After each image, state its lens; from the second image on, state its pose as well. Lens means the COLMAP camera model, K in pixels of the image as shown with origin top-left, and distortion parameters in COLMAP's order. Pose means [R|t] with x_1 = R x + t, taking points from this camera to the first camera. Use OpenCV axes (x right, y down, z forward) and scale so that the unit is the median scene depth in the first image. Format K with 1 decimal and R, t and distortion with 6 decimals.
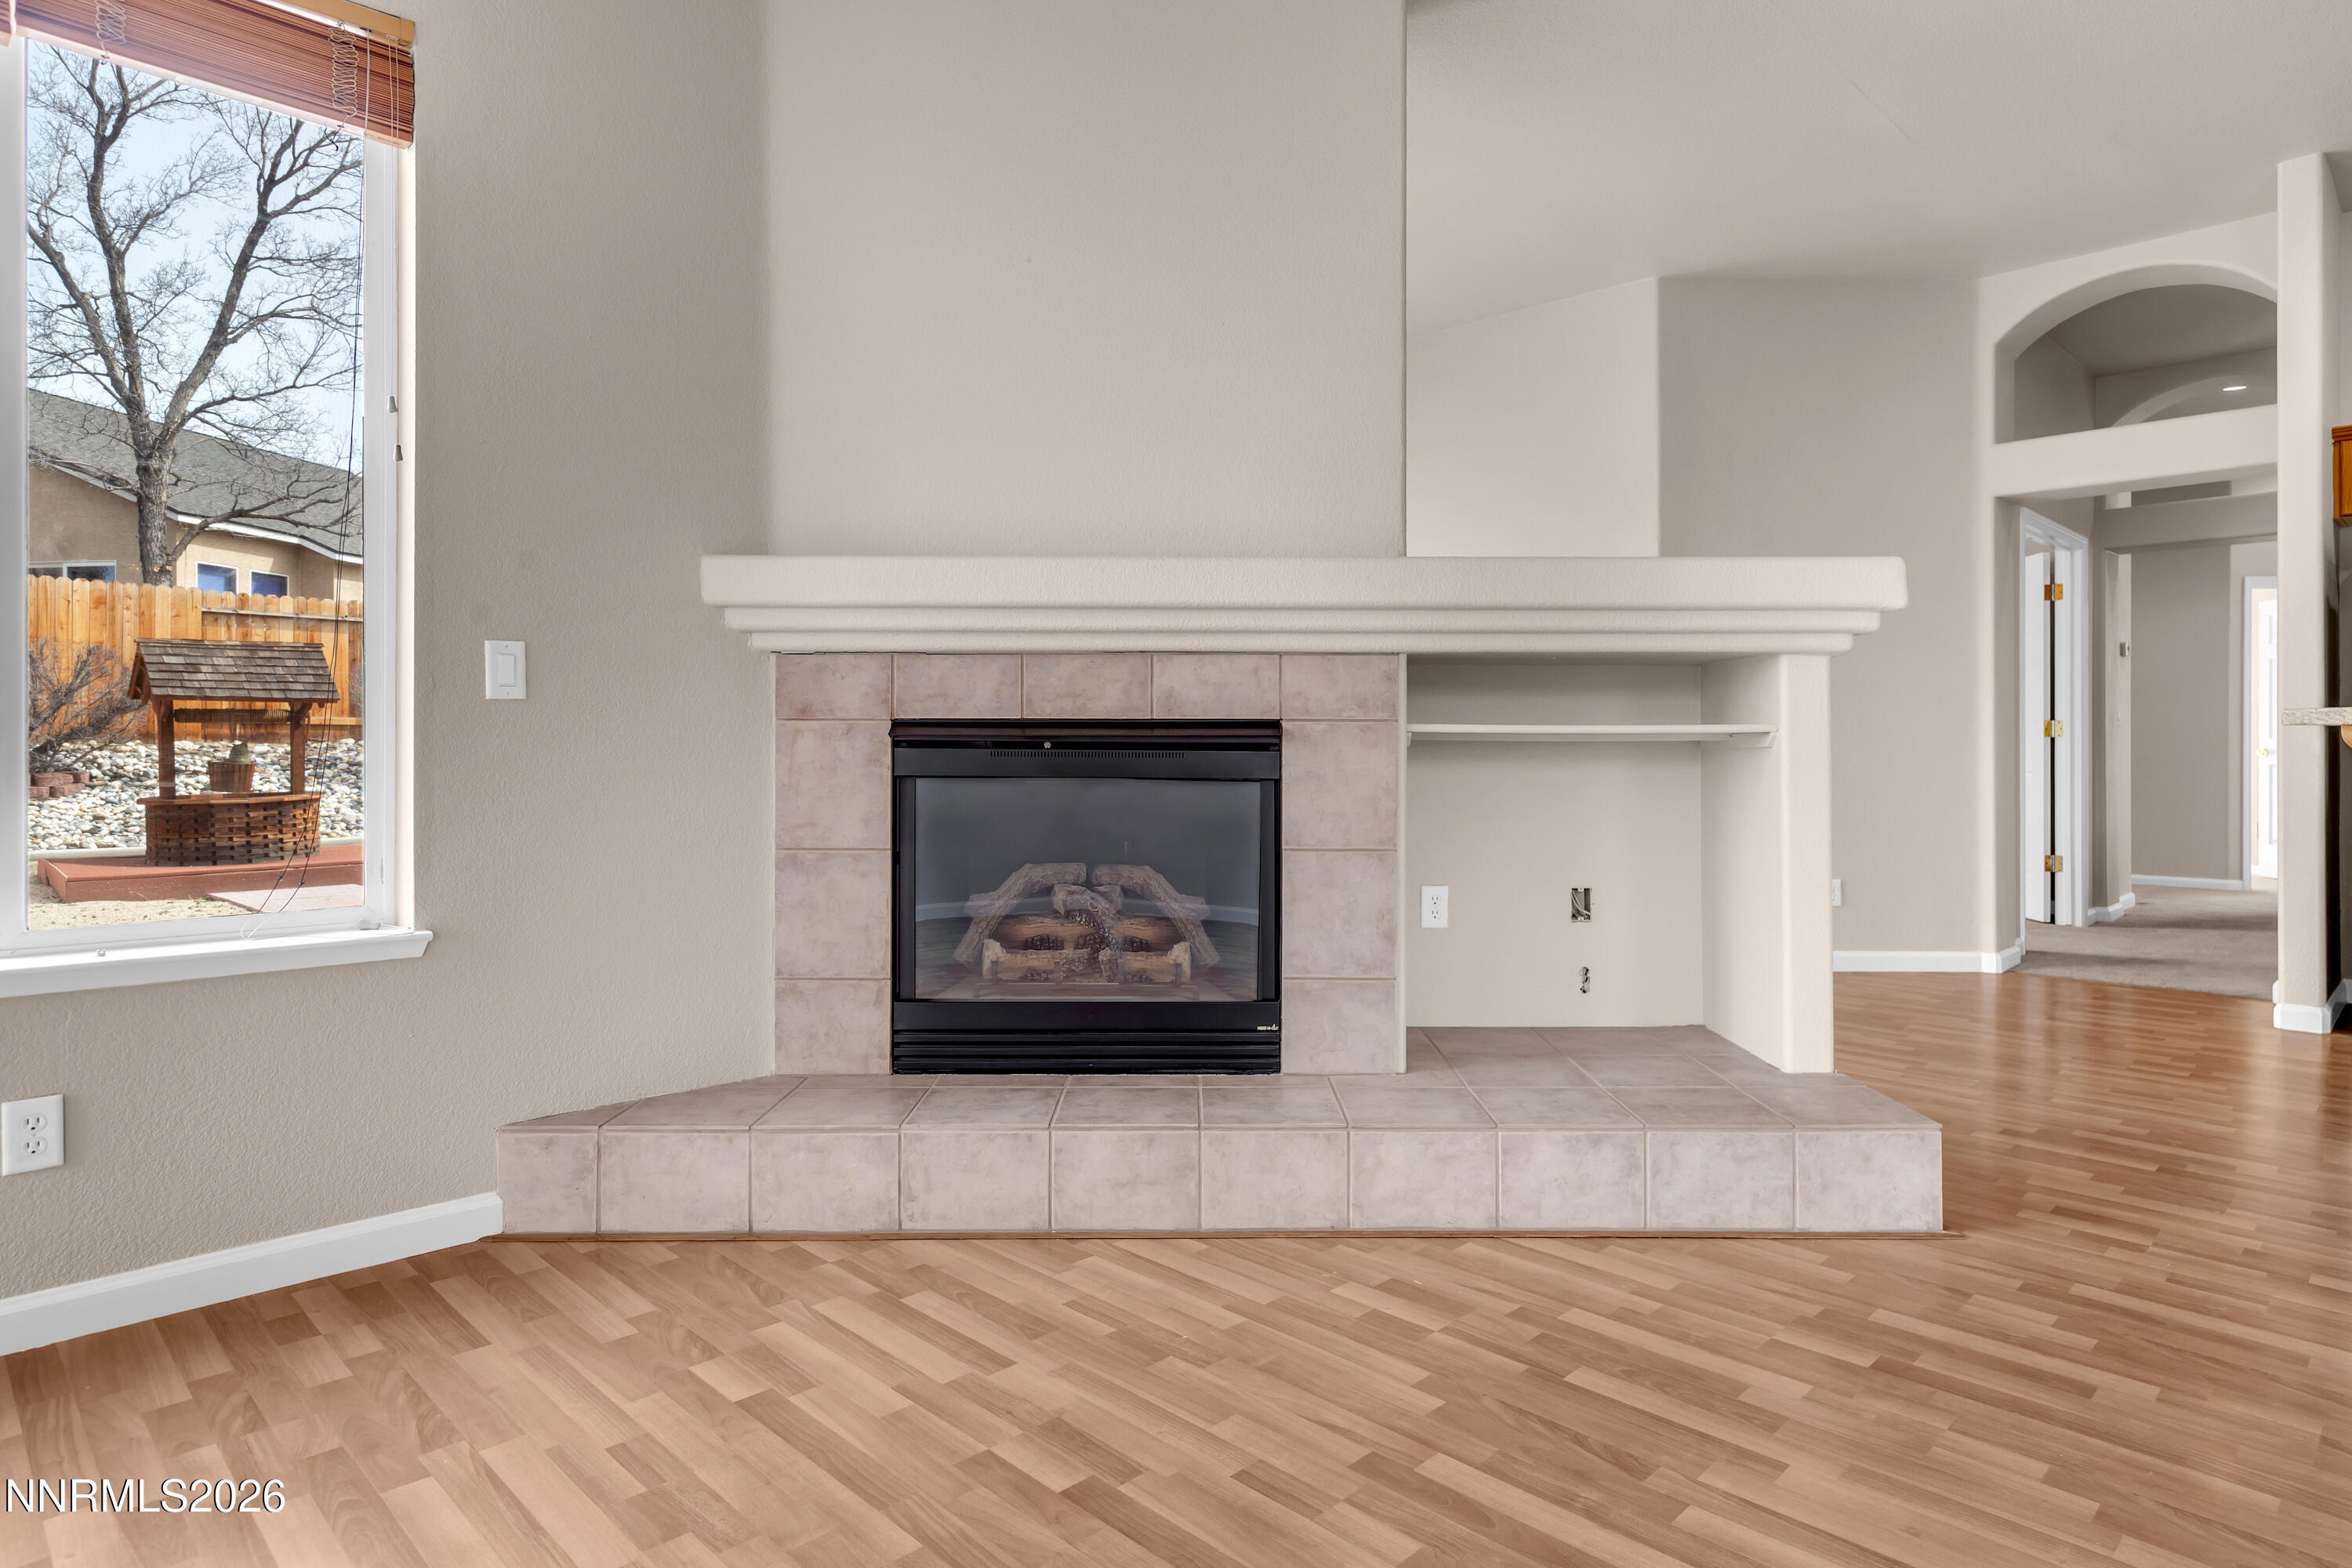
lens RADIAL K [[1316.5, 0, 1192.2], [0, 1316.5, 742.6], [0, 0, 1]] dist [0.001553, 0.001769]
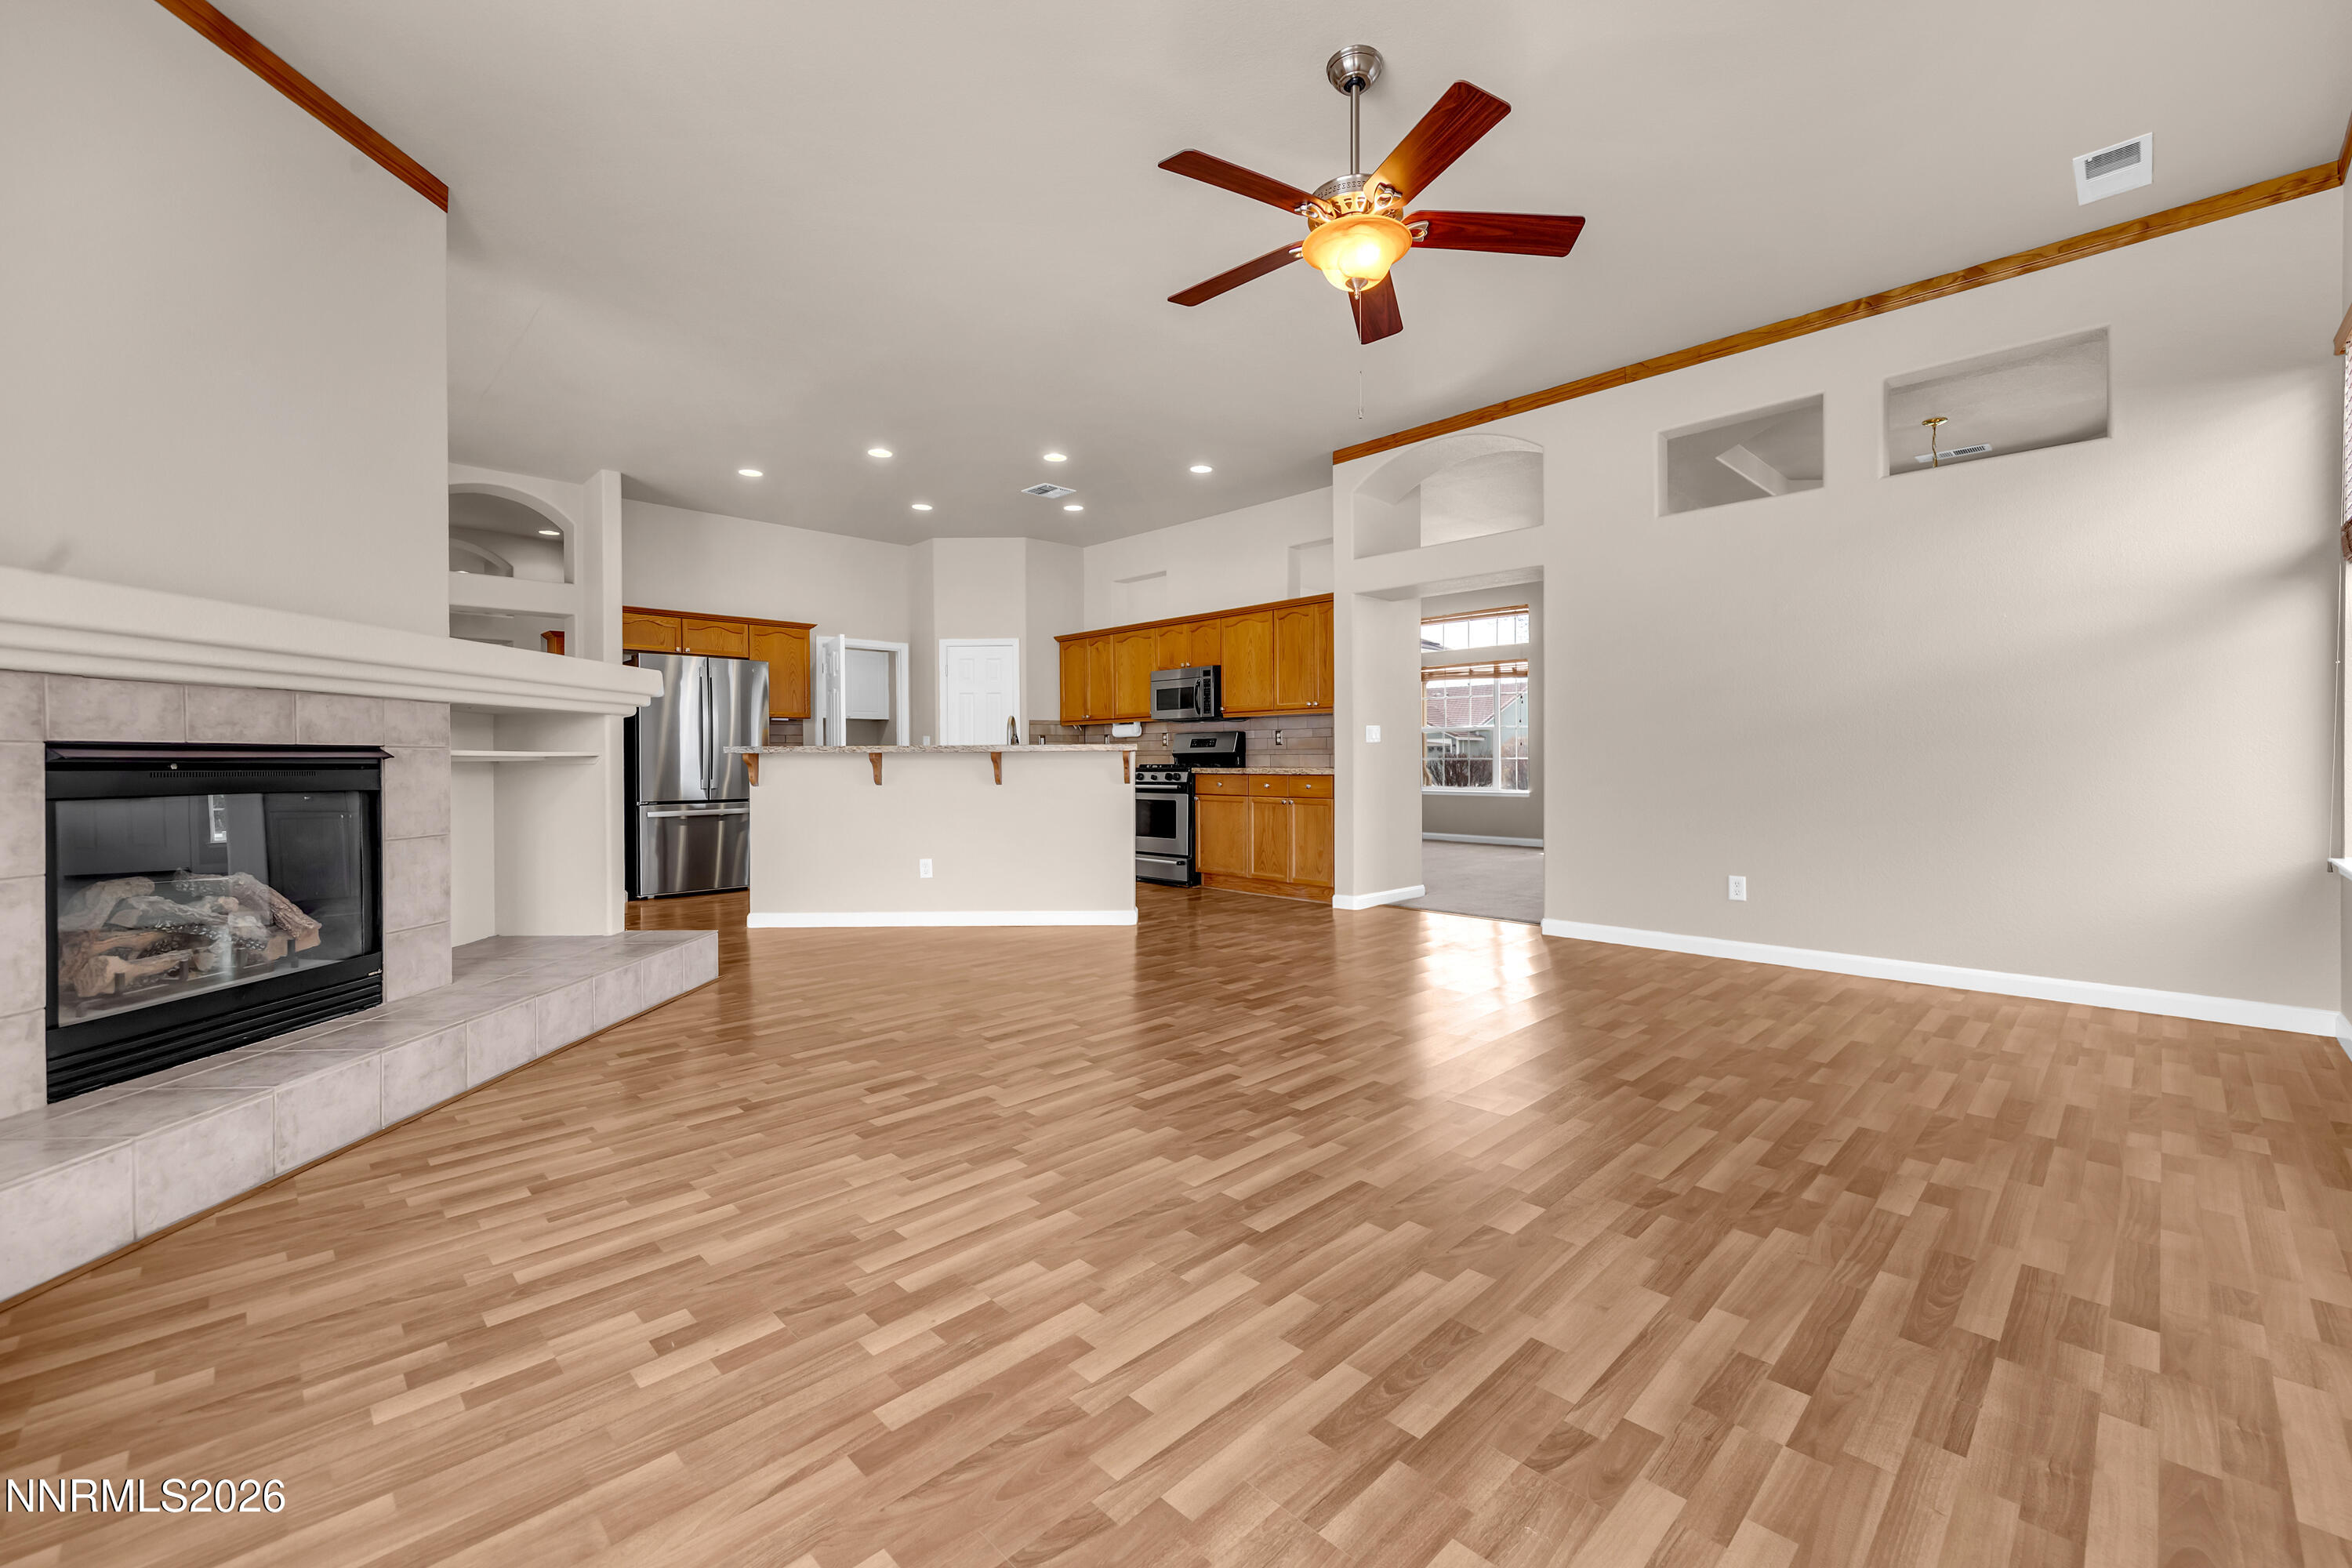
lens RADIAL K [[961.0, 0, 1207.3], [0, 961.0, 753.9], [0, 0, 1]] dist [0.006720, -0.001408]
pose [[-0.001084, 0.003279, 0.999994, -0.944542], [0.005505, 0.999979, -0.003273, -0.001477], [-0.999984, 0.005501, -0.001102, 0.139450]]
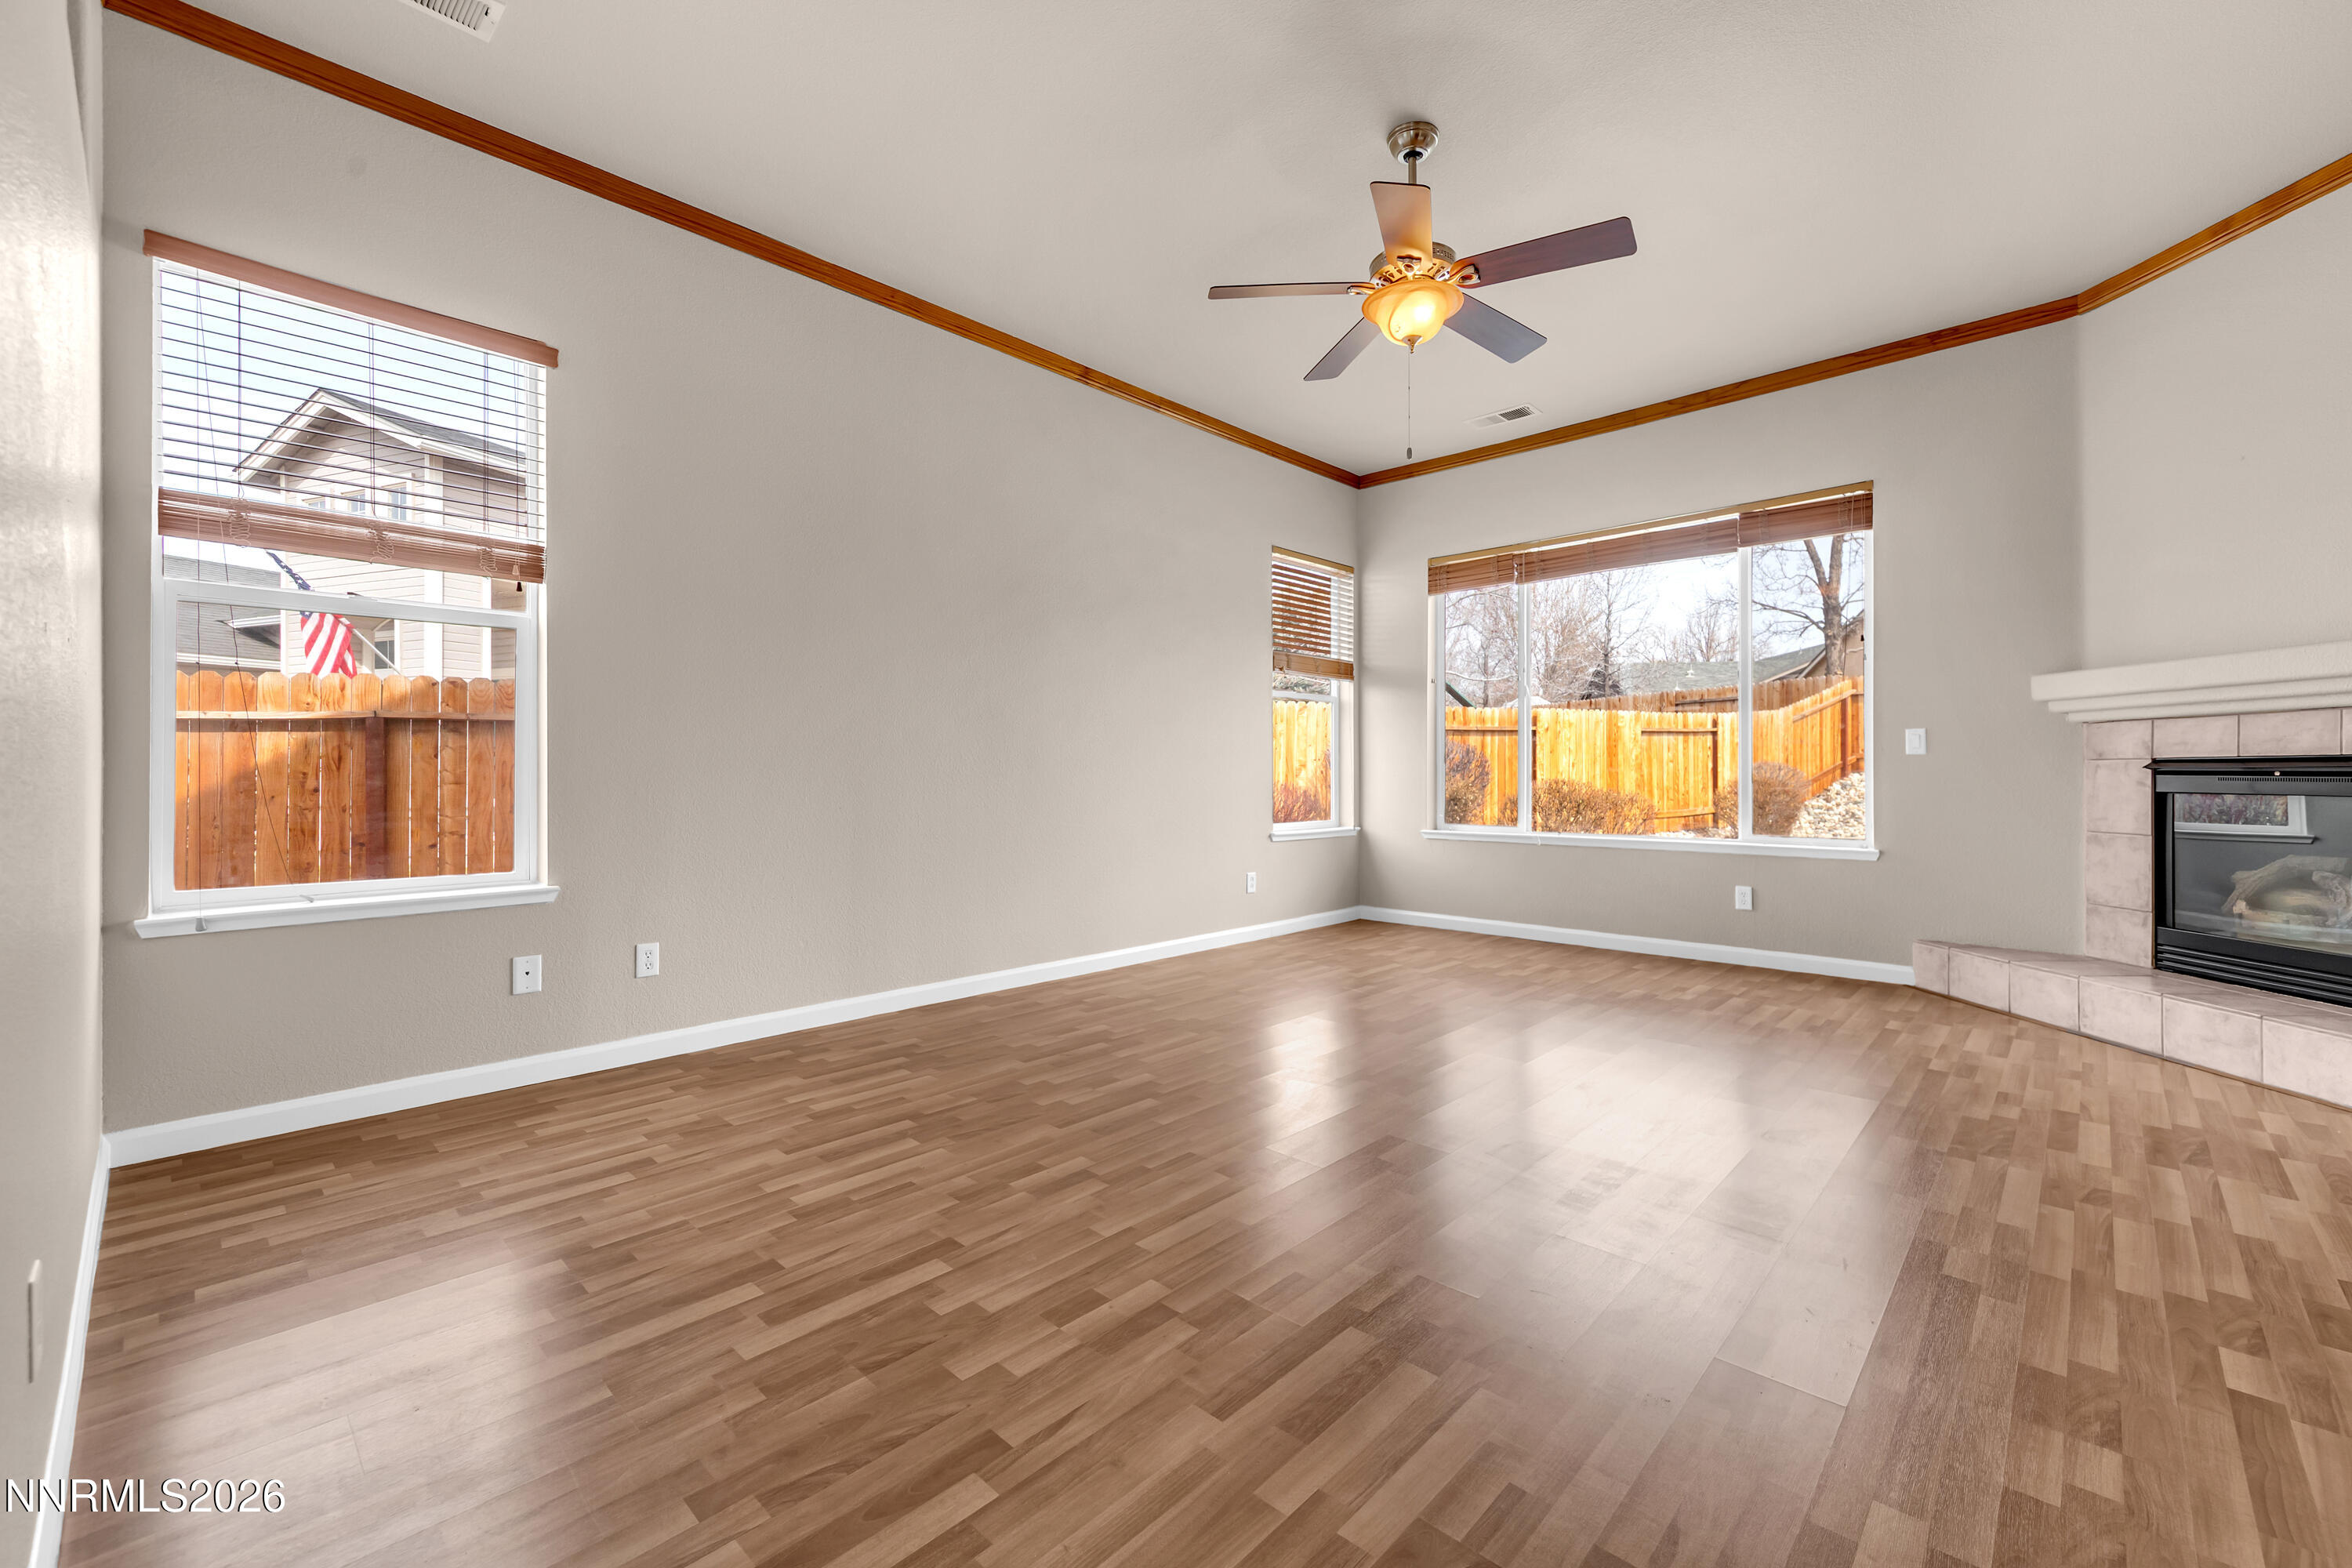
lens RADIAL K [[961.0, 0, 1203.4], [0, 961.0, 766.4], [0, 0, 1]] dist [0.006720, -0.001408]
pose [[0.029202, -0.009508, -0.999528, 0.975865], [0.003246, 0.999950, -0.009417, -0.000055], [0.999568, -0.002970, 0.029231, -0.254205]]
